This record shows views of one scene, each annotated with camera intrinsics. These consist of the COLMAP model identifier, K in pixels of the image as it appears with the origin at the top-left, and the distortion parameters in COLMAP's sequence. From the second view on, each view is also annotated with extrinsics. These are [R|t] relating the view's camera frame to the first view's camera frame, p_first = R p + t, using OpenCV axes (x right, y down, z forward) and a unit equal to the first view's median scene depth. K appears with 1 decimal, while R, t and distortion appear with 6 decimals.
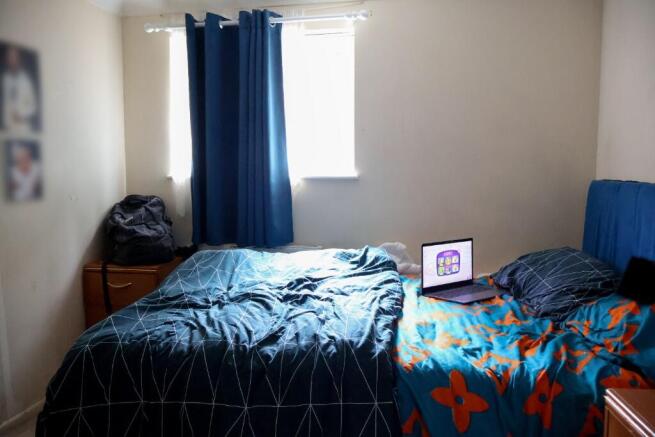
lens RADIAL K [[547.5, 0, 326.6], [0, 547.5, 219.4], [0, 0, 1]] dist [-0.000082, 0.001903]
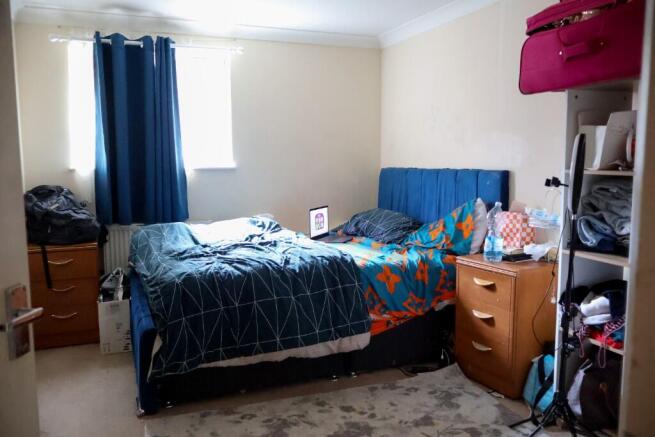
lens RADIAL K [[547.5, 0, 328.3], [0, 547.5, 218.8], [0, 0, 1]] dist [-0.000082, 0.001903]
pose [[0.838929, -0.059083, 0.541024, -0.522554], [0.054593, 0.998212, 0.024356, 0.030793], [-0.541496, 0.009103, 0.840654, -0.281189]]
